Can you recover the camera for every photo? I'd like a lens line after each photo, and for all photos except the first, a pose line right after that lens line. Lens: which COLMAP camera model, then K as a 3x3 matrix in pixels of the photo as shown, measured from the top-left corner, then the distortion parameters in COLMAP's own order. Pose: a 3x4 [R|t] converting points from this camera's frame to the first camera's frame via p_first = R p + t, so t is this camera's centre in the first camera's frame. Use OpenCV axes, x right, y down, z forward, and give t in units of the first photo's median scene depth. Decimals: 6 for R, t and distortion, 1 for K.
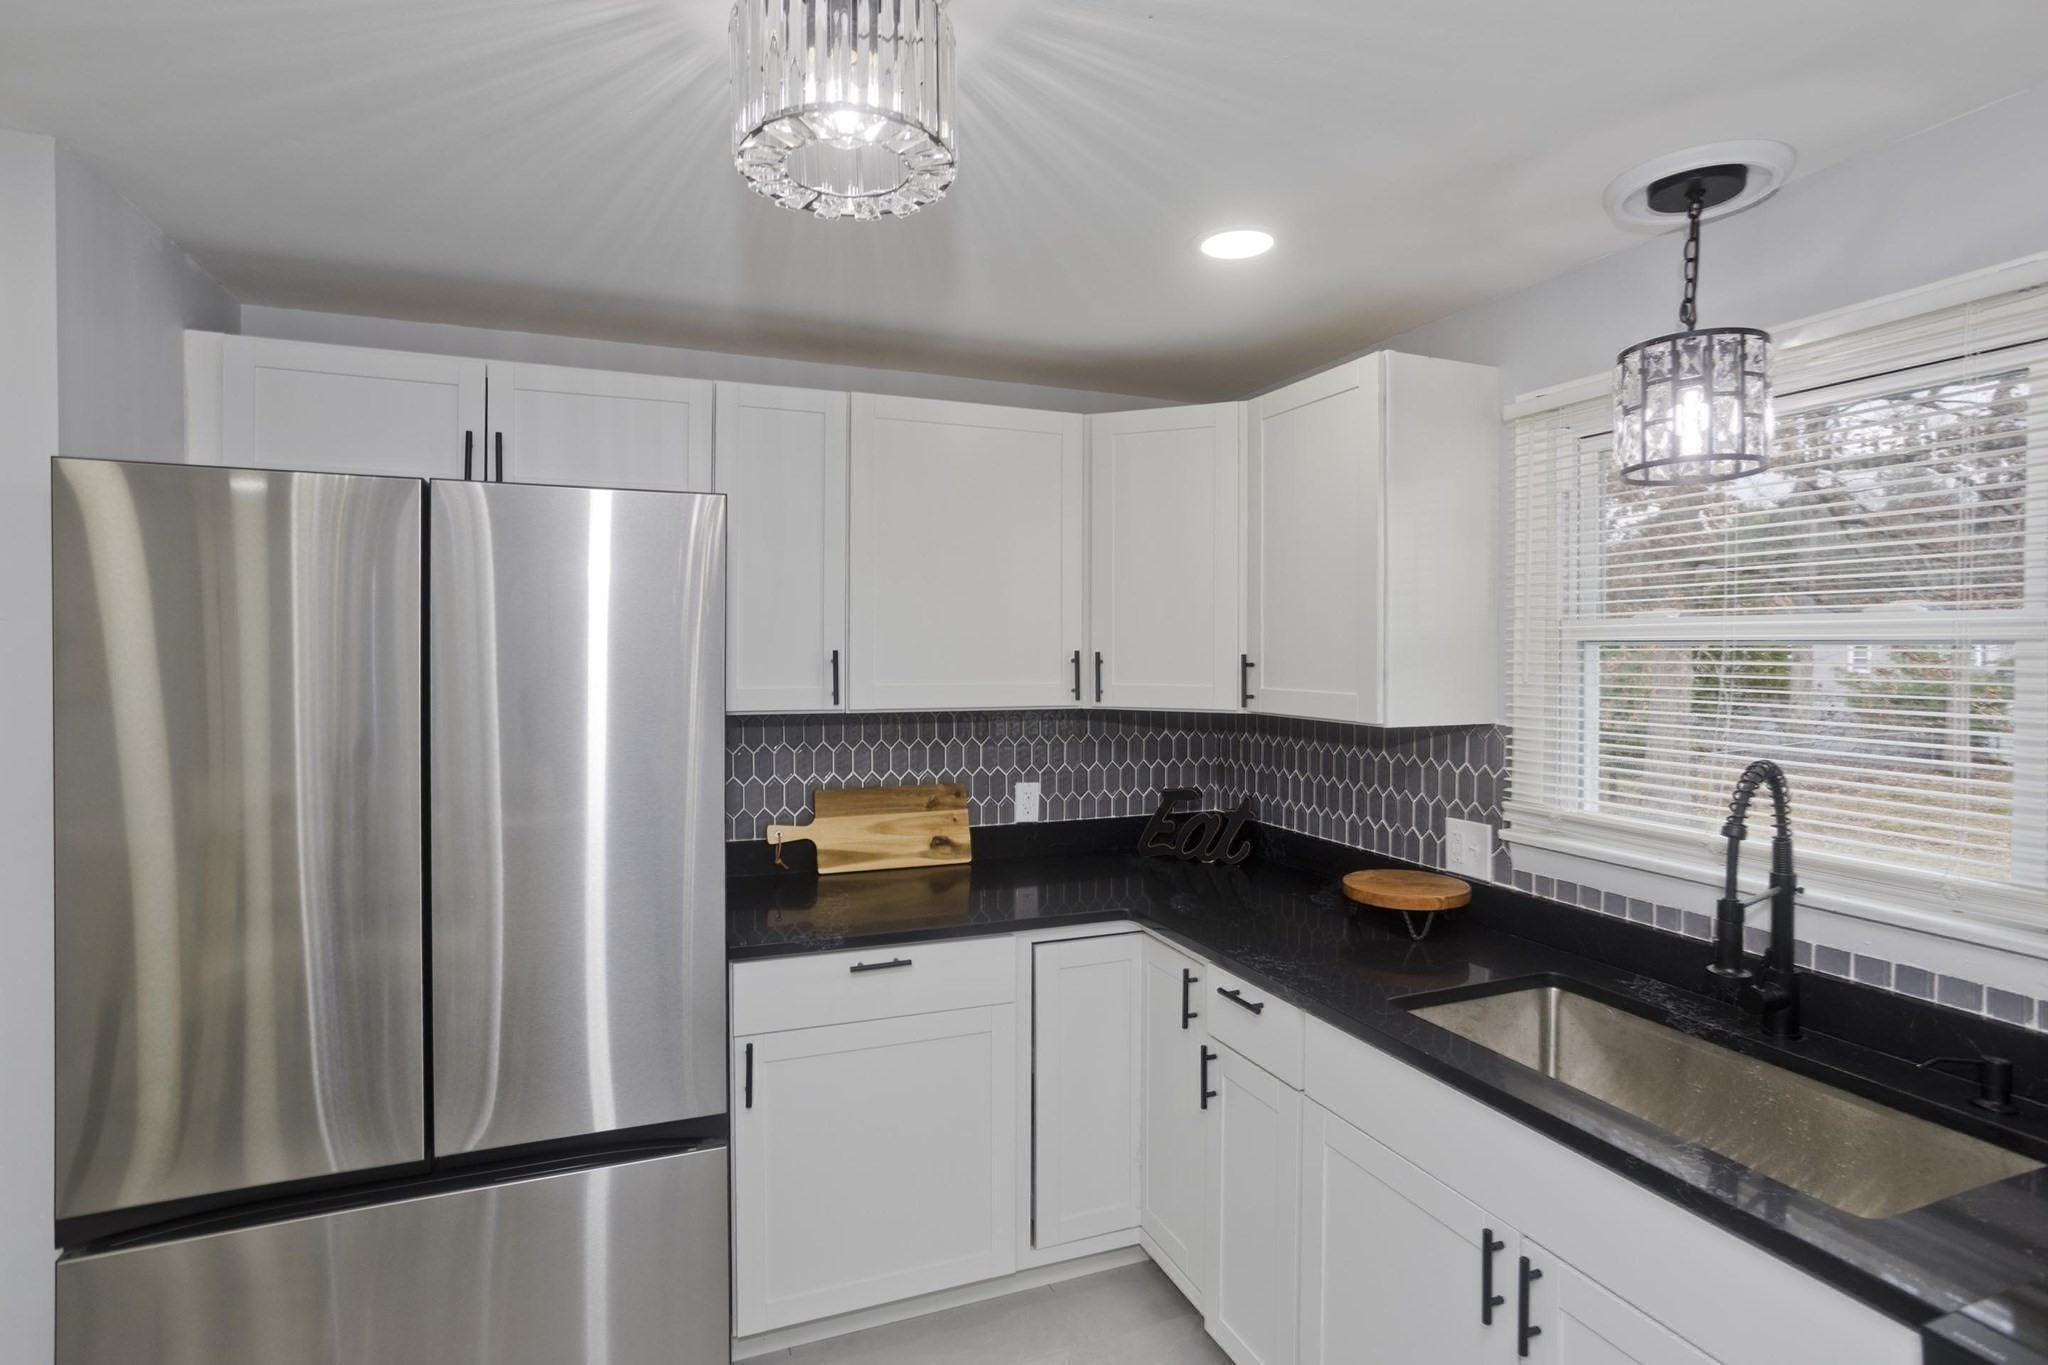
lens RADIAL K [[1000.8, 0, 997.7], [0, 1000.8, 663.0], [0, 0, 1]] dist [-0.040944, 0.020189]
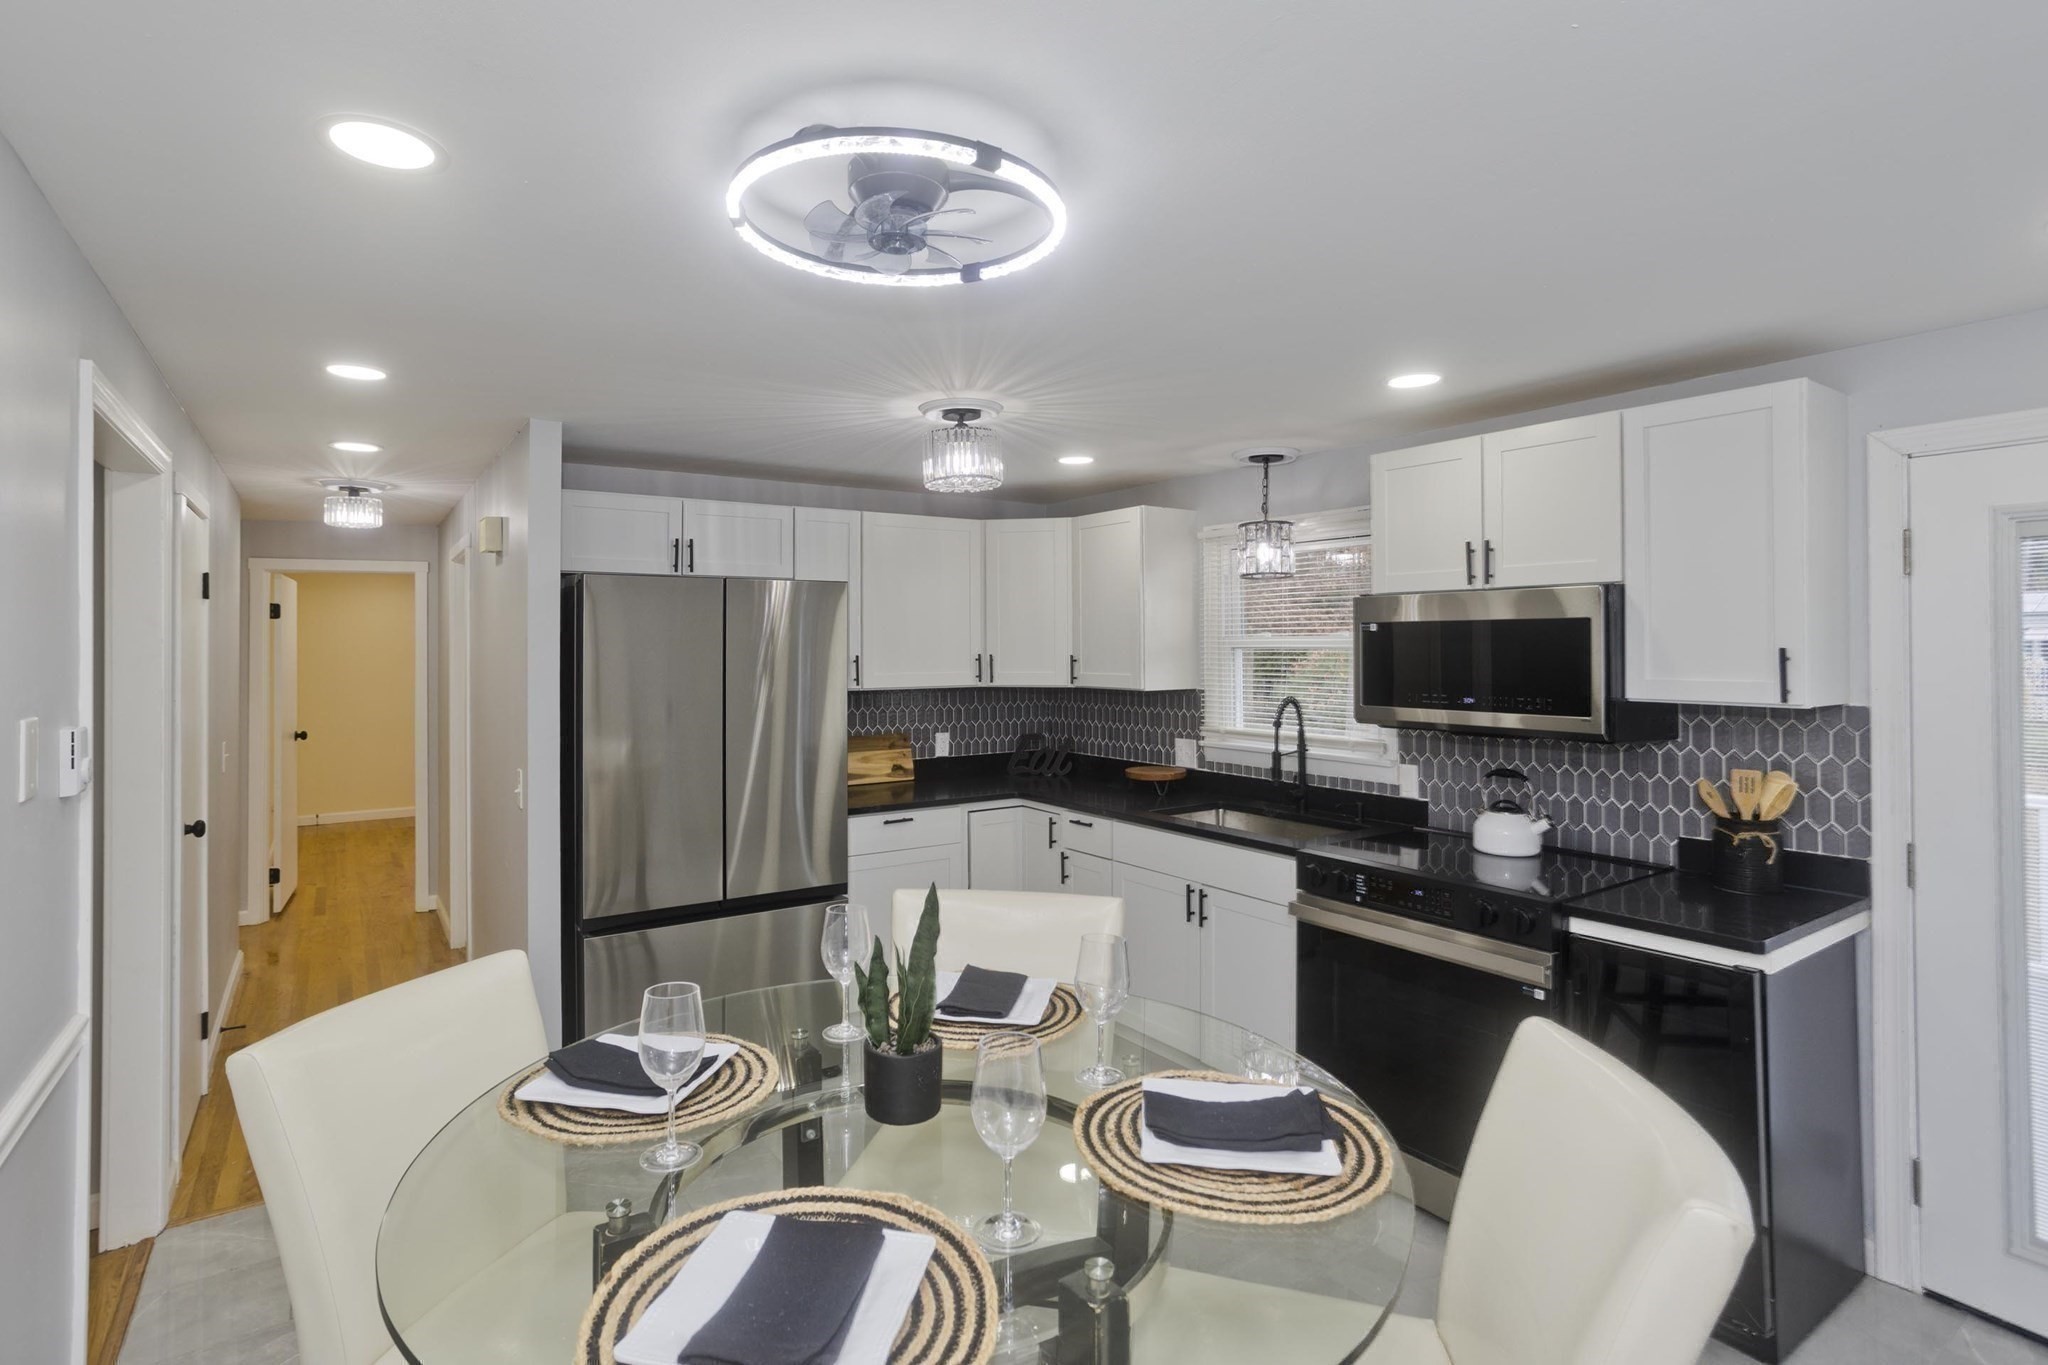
lens RADIAL K [[1000.8, 0, 1008.9], [0, 1000.8, 627.3], [0, 0, 1]] dist [-0.040944, 0.020189]
pose [[0.970994, -0.003734, 0.239076, -0.337431], [0.011411, 0.999462, -0.030733, -0.004899], [-0.238833, 0.032570, 0.970514, -0.843830]]
